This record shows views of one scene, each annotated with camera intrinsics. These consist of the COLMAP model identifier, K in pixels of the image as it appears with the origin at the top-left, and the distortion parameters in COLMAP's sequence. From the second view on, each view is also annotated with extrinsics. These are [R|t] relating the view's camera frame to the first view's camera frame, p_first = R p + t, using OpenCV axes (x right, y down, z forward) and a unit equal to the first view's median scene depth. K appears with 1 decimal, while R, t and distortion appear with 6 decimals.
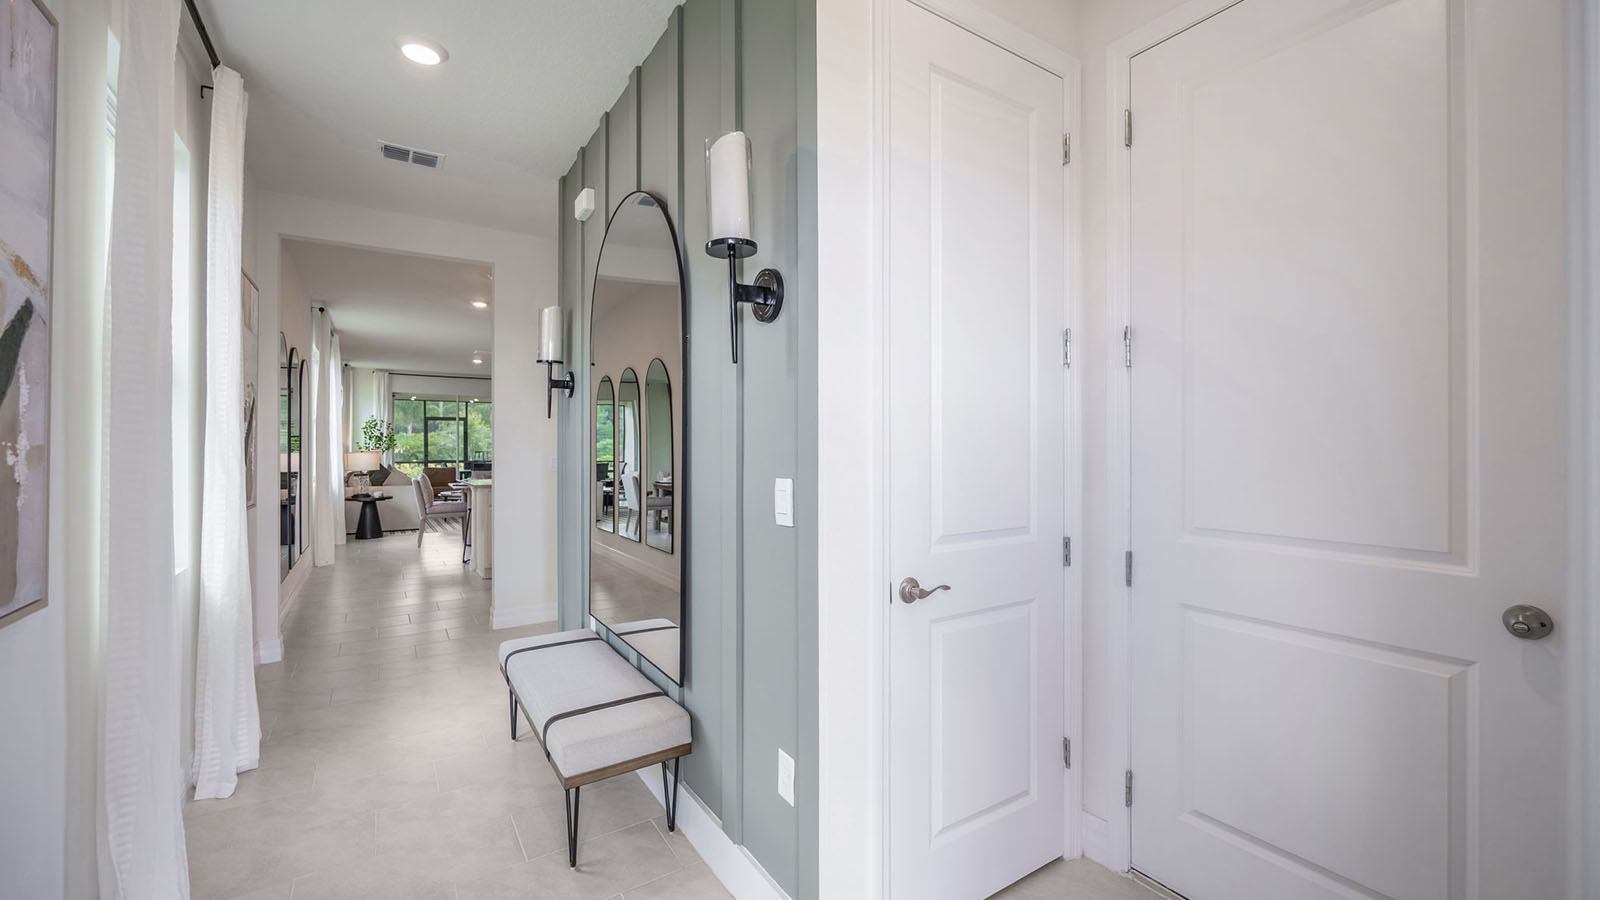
lens RADIAL K [[625.6, 0, 798.4], [0, 625.6, 448.3], [0, 0, 1]] dist [-0.006610, -0.000219]
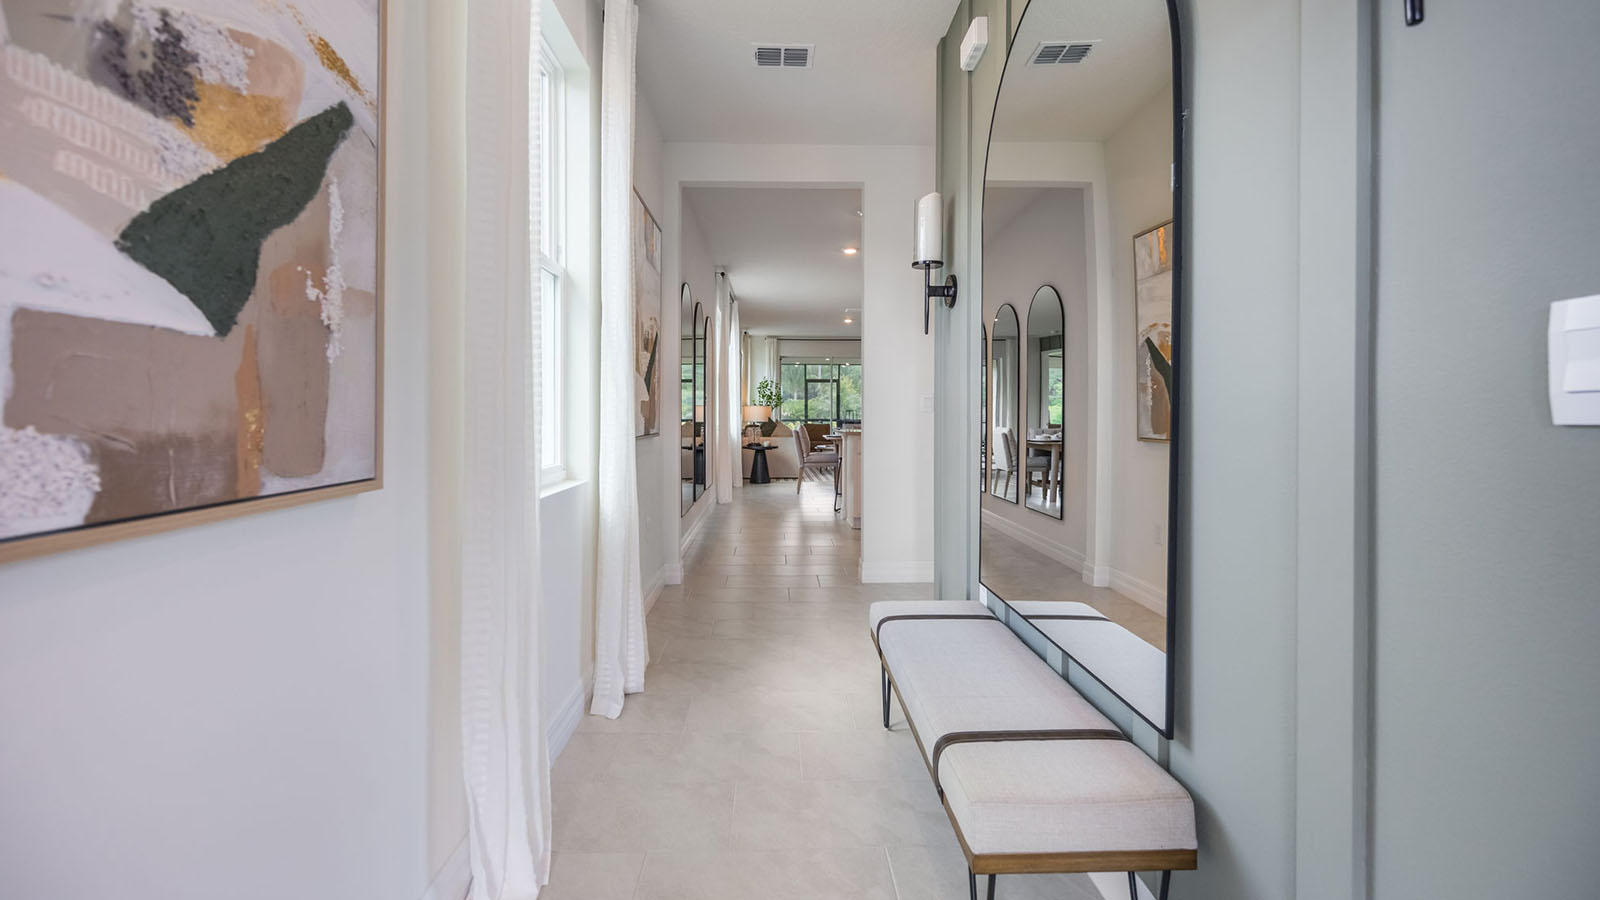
lens RADIAL K [[625.6, 0, 790.4], [0, 625.6, 423.4], [0, 0, 1]] dist [-0.006610, -0.000219]
pose [[0.843560, 0.008061, -0.536975, -0.117930], [-0.001495, 0.999919, 0.012661, 0.061835], [0.537033, -0.009877, 0.843503, 0.233405]]
